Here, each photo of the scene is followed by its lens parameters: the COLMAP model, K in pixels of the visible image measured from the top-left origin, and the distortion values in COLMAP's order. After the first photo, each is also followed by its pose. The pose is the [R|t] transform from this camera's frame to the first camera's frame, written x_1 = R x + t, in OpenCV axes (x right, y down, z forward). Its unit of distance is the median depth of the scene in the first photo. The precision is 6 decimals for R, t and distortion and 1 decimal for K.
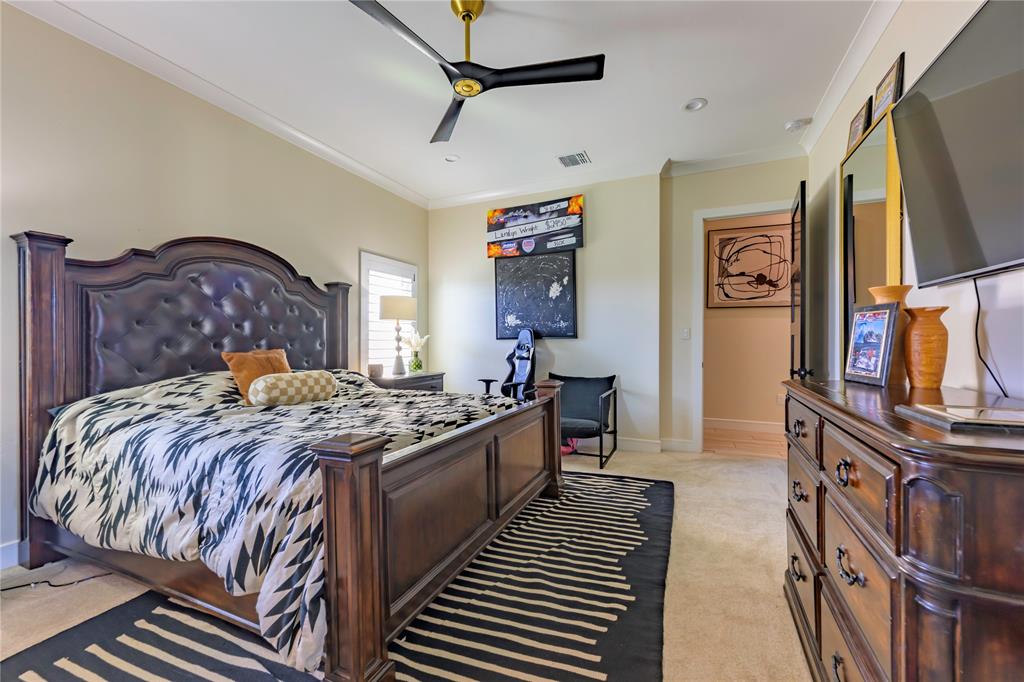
lens RADIAL K [[415.6, 0, 511.7], [0, 415.6, 340.0], [0, 0, 1]] dist [0.000068, 0.000003]
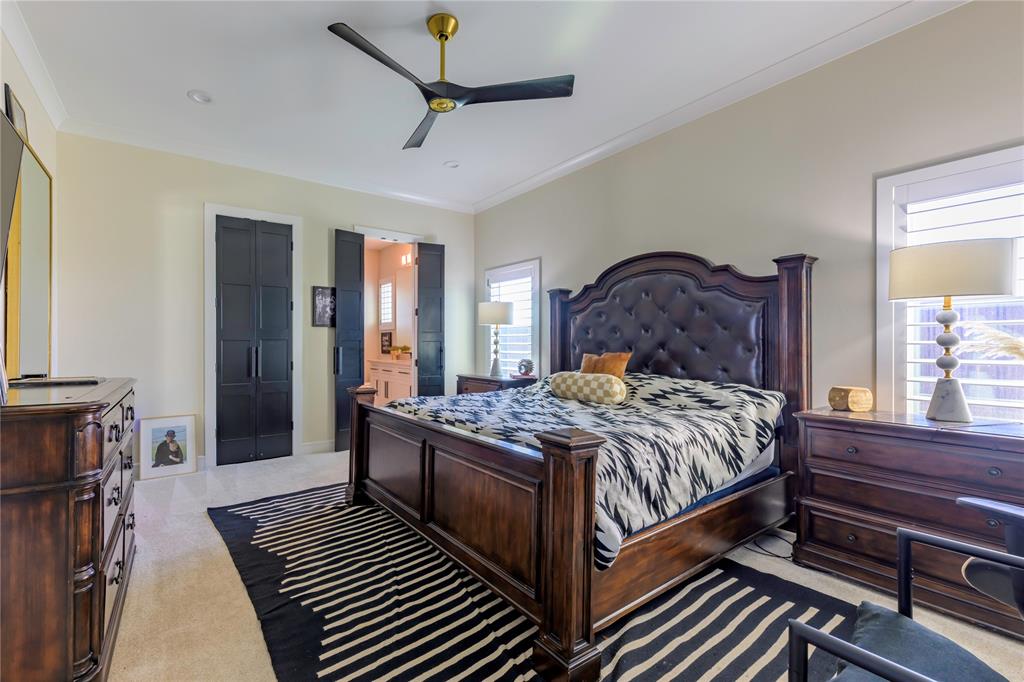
lens RADIAL K [[411.2, 0, 508.3], [0, 411.2, 344.2], [0, 0, 1]] dist [0.000109, -0.000278]
pose [[-0.495111, 0.003363, -0.868823, 0.388203], [0.000805, 0.999994, 0.003412, -0.001908], [0.868830, 0.000990, -0.495110, 0.981270]]
